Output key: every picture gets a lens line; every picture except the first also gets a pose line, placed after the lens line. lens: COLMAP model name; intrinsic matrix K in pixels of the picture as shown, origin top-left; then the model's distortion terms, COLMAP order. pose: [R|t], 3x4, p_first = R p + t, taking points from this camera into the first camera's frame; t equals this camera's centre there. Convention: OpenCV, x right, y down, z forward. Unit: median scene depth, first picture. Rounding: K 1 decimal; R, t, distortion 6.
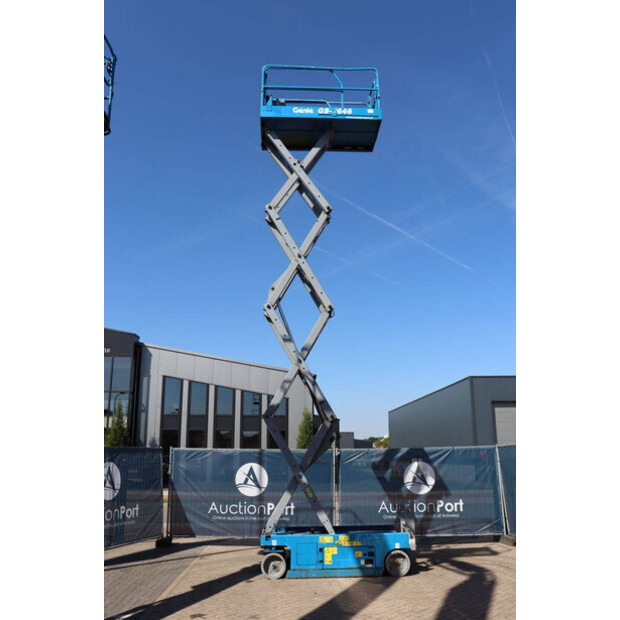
lens RADIAL K [[544.4, 0, 308.4], [0, 544.4, 309.9], [0, 0, 1]] dist [-0.094643, 0.057068]
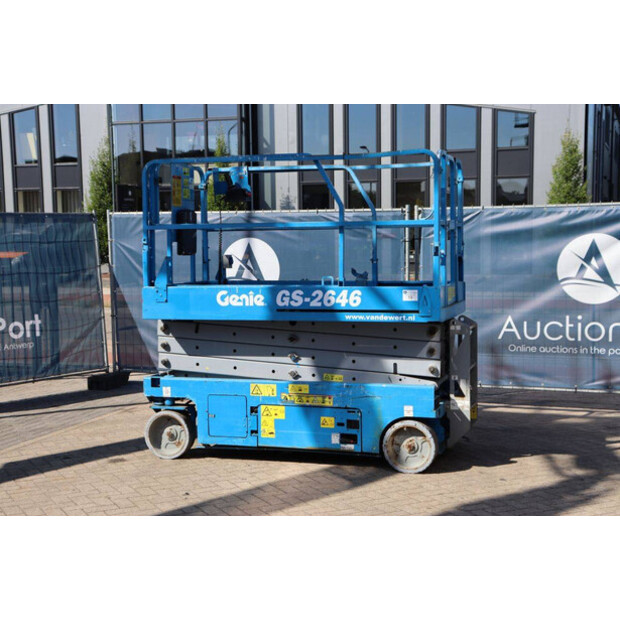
lens RADIAL K [[984.1, 0, 314.2], [0, 984.1, 311.1], [0, 0, 1]] dist [0.116064, 0.000000]
pose [[0.940334, 0.020136, -0.339655, 0.287709], [0.096924, 0.941037, 0.324123, 0.056086], [0.326155, -0.337705, 0.882937, 0.186976]]
